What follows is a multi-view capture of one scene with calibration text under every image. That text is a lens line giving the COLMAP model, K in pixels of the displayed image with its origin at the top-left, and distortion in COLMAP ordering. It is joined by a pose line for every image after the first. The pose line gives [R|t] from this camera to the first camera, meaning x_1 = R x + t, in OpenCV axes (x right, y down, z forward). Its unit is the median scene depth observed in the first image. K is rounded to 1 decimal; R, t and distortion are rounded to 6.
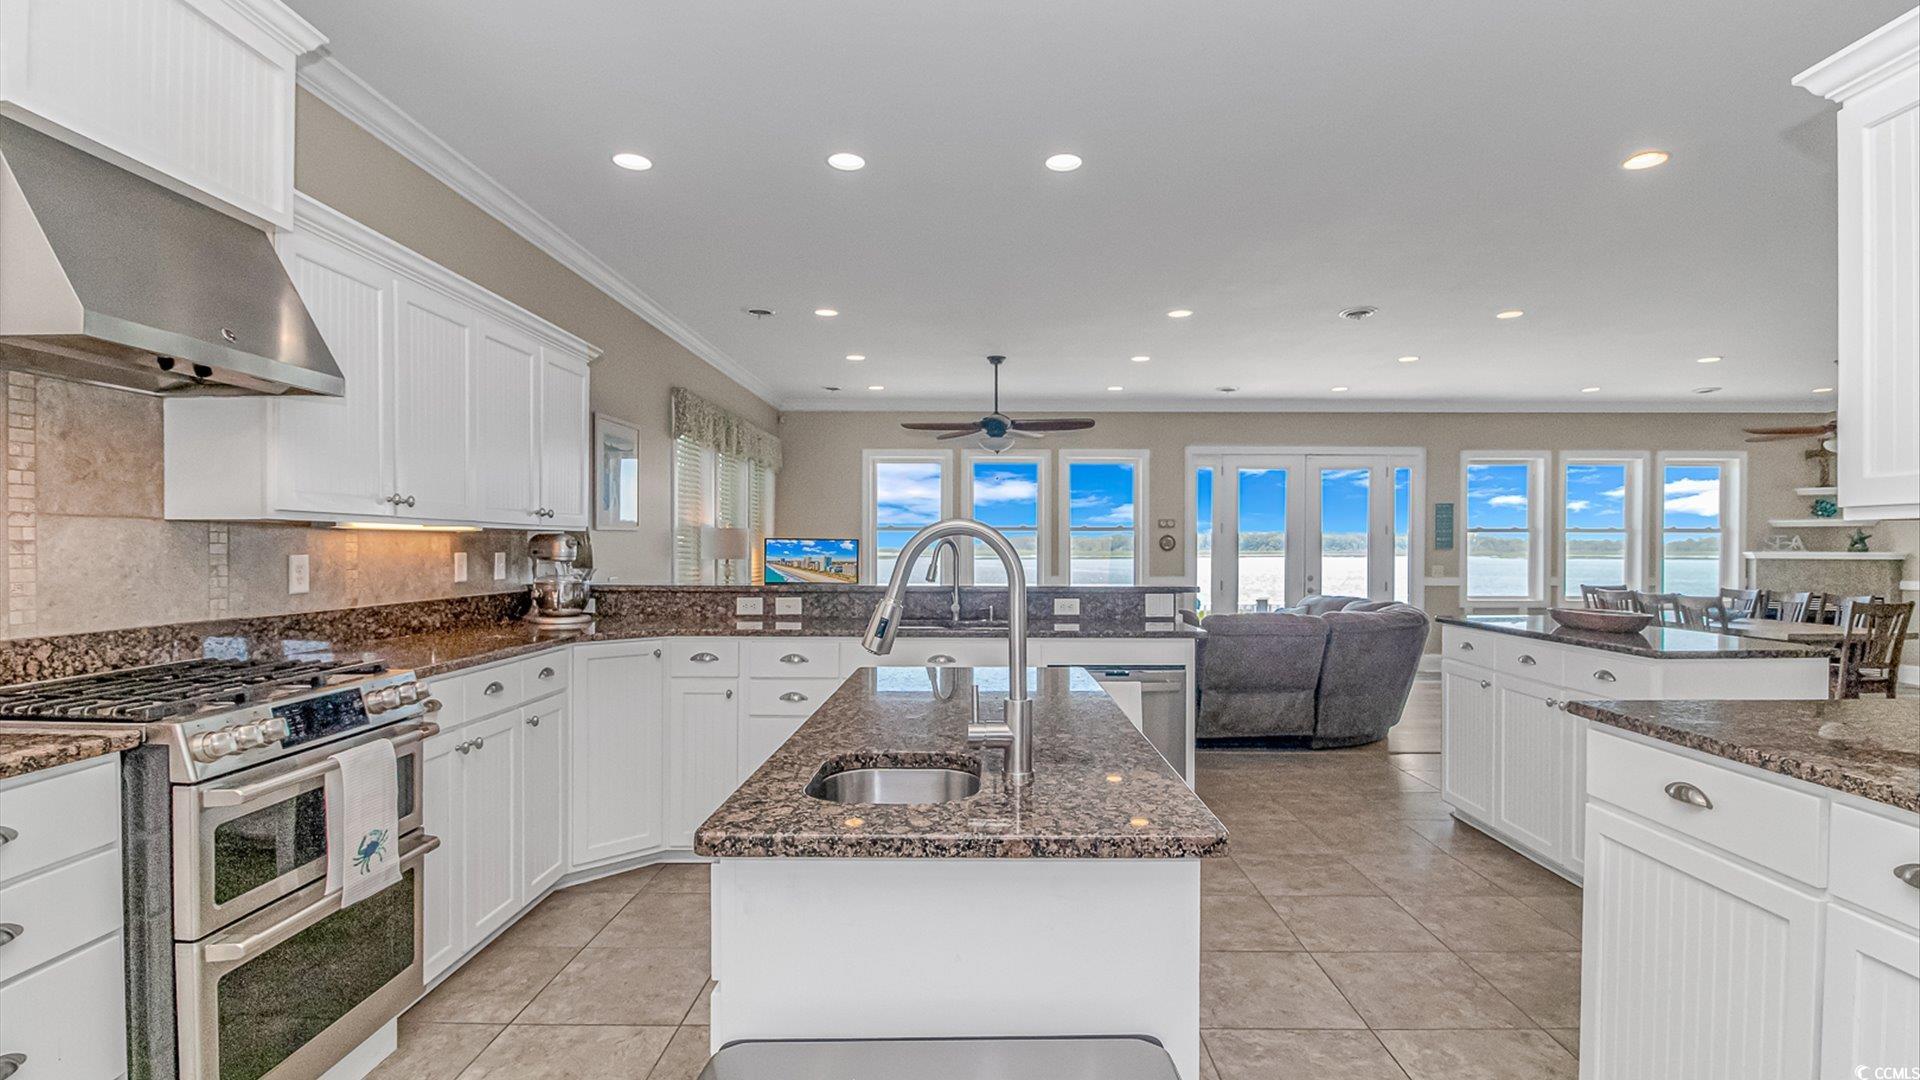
lens RADIAL K [[914.2, 0, 958.2], [0, 914.2, 550.8], [0, 0, 1]] dist [-0.000899, -0.000105]
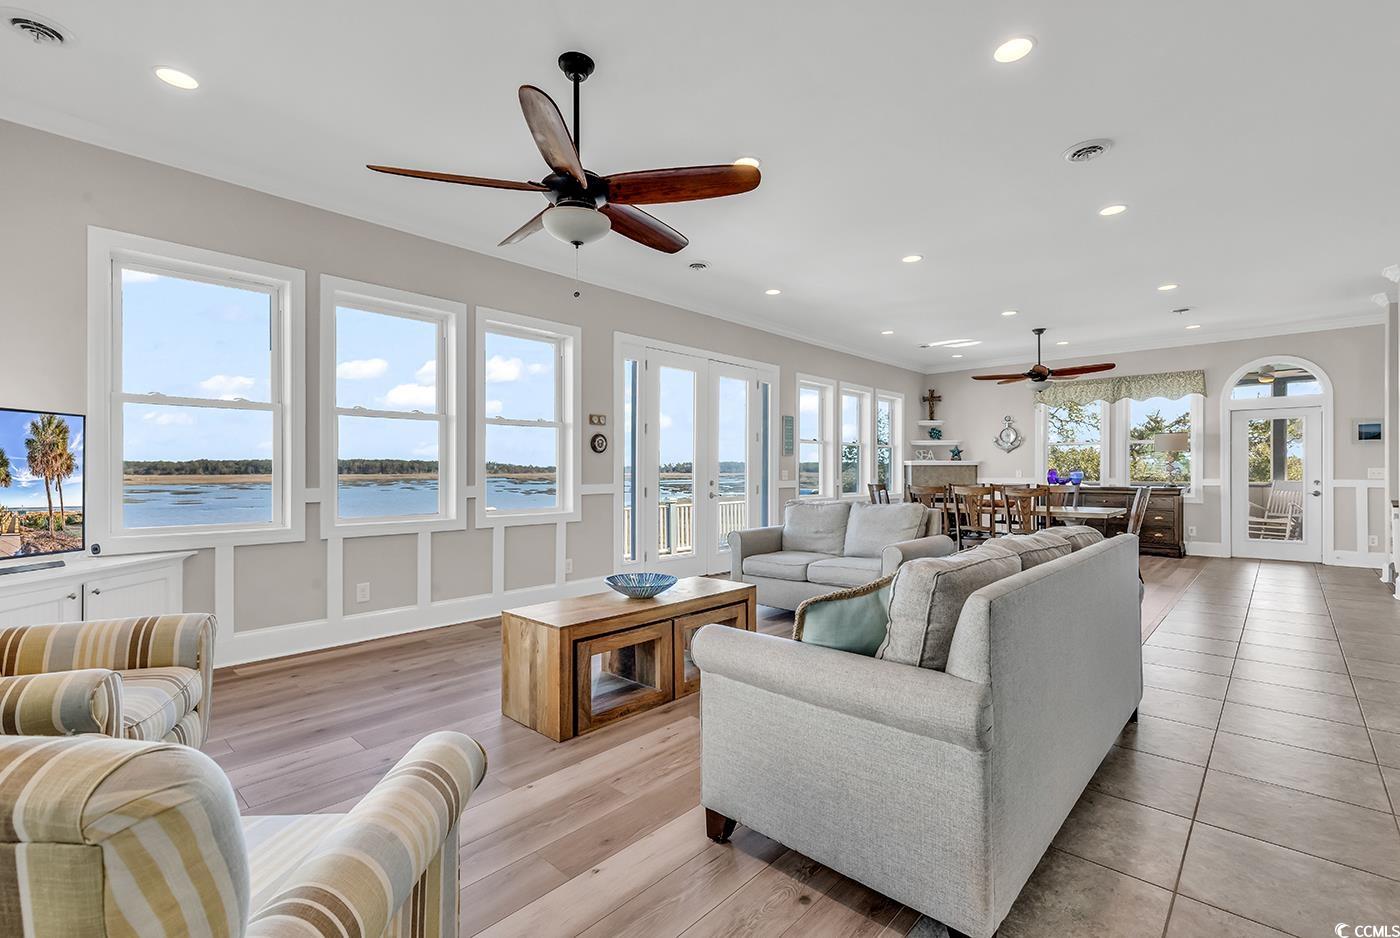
lens RADIAL K [[639.7, 0, 701.7], [0, 639.7, 471.1], [0, 0, 1]] dist [-0.004214, -0.000325]
pose [[0.659367, 0.000026, 0.751822, -0.152845], [0.005348, 0.999975, -0.004724, 0.021485], [-0.751803, 0.007136, 0.659350, 0.565822]]
